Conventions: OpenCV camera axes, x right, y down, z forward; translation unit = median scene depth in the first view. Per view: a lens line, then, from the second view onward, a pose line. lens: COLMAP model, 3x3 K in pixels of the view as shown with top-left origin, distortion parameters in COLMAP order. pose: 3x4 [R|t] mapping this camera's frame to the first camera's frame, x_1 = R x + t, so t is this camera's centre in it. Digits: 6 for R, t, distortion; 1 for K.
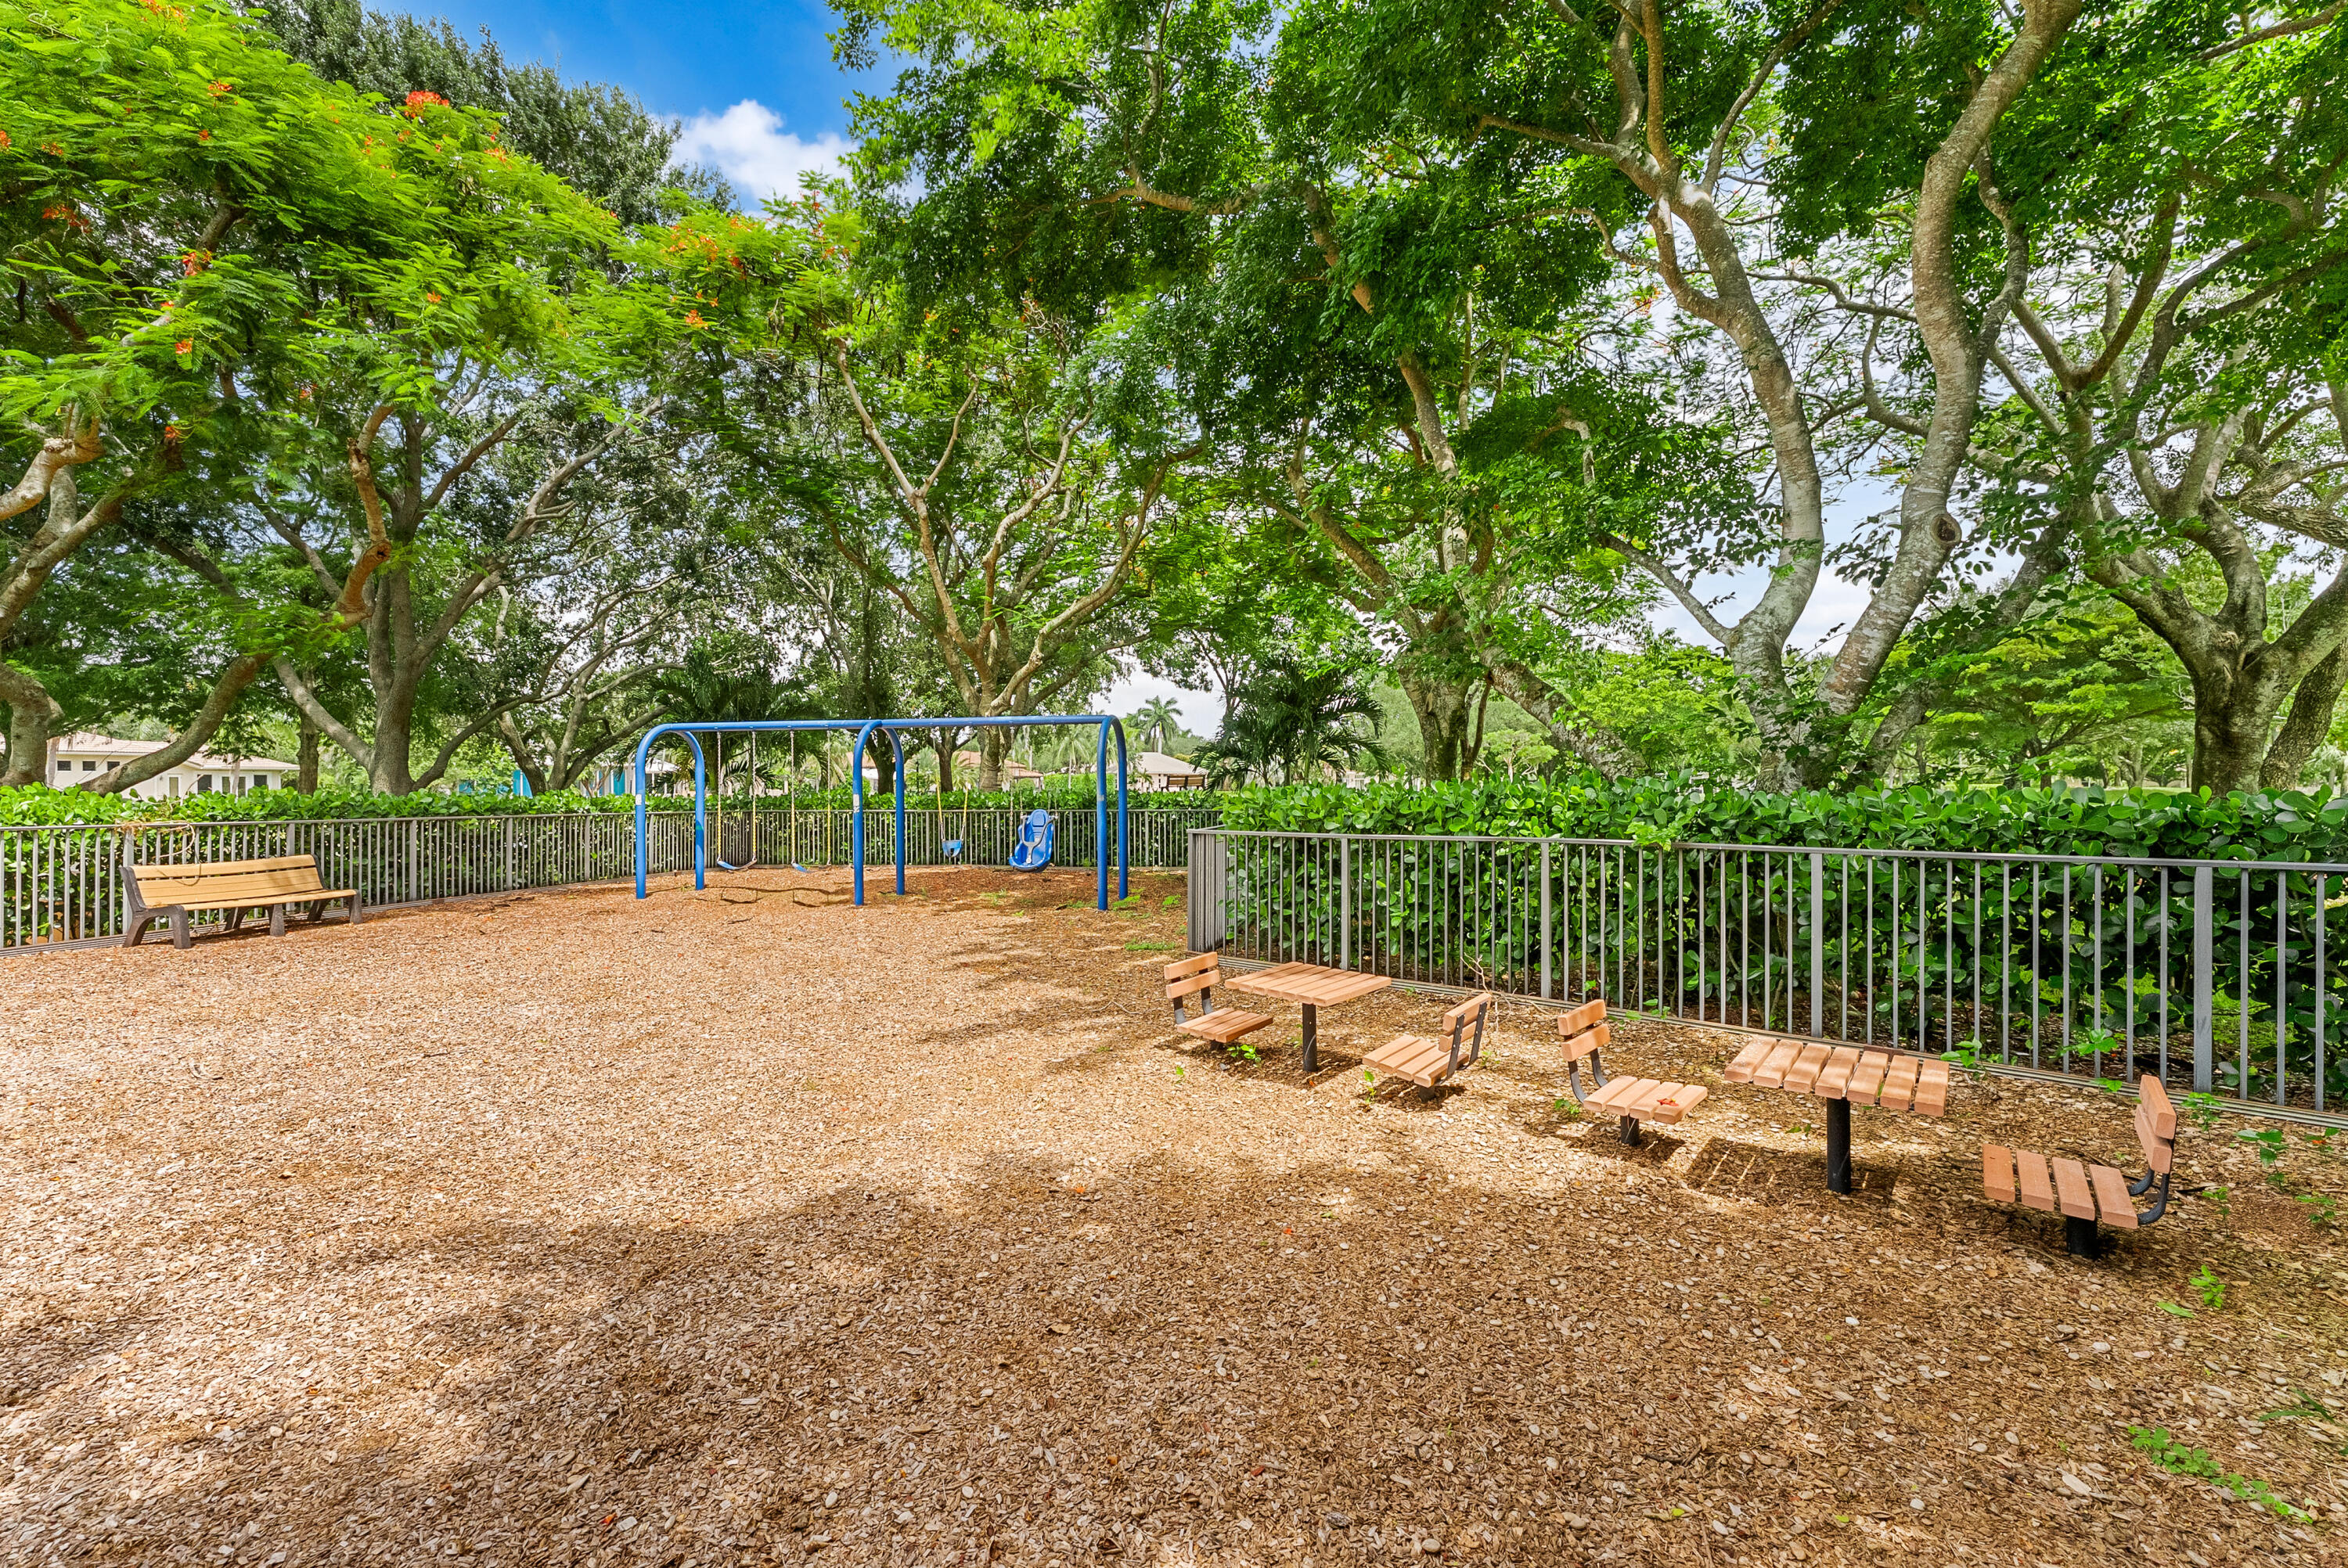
lens RADIAL K [[927.0, 0, 1180.4], [0, 927.0, 788.1], [0, 0, 1]] dist [0.000442, -0.000087]
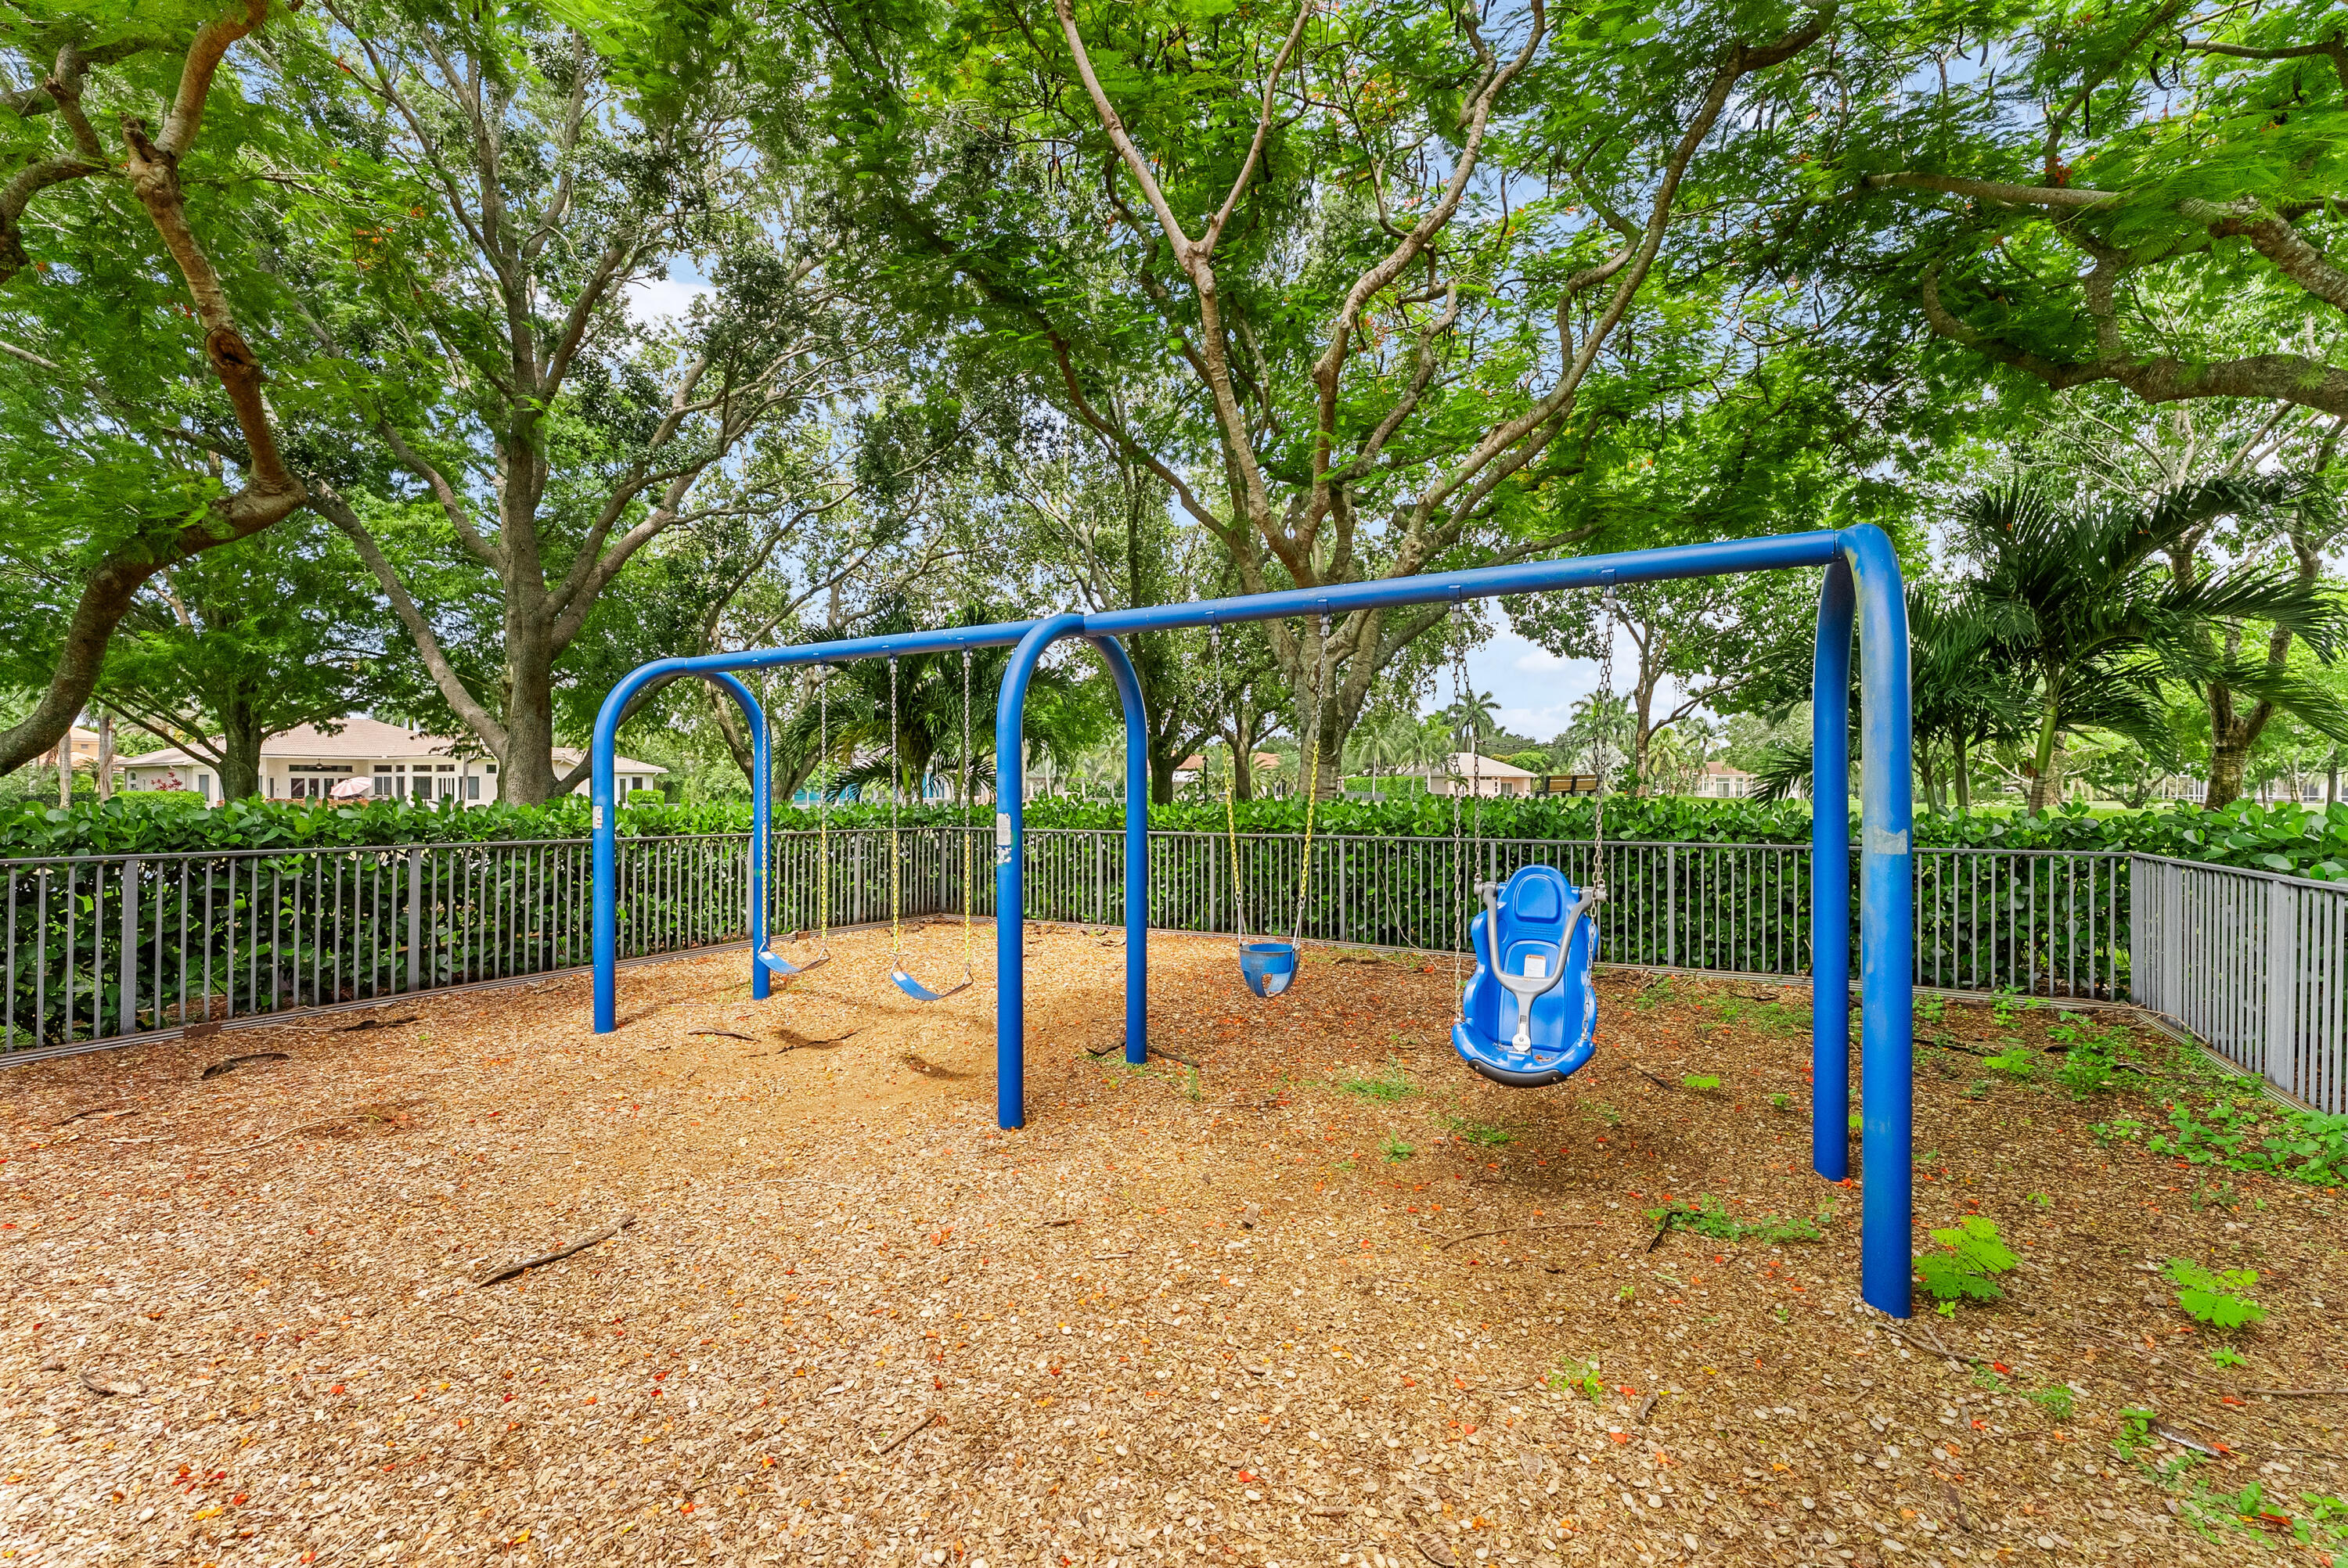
lens RADIAL K [[927.0, 0, 1175.5], [0, 927.0, 788.1], [0, 0, 1]] dist [0.000442, -0.000087]
pose [[0.950132, 0.003287, -0.311831, -0.066100], [-0.004337, 0.999987, -0.002674, -0.001982], [0.311818, 0.003893, 0.950134, 0.254400]]
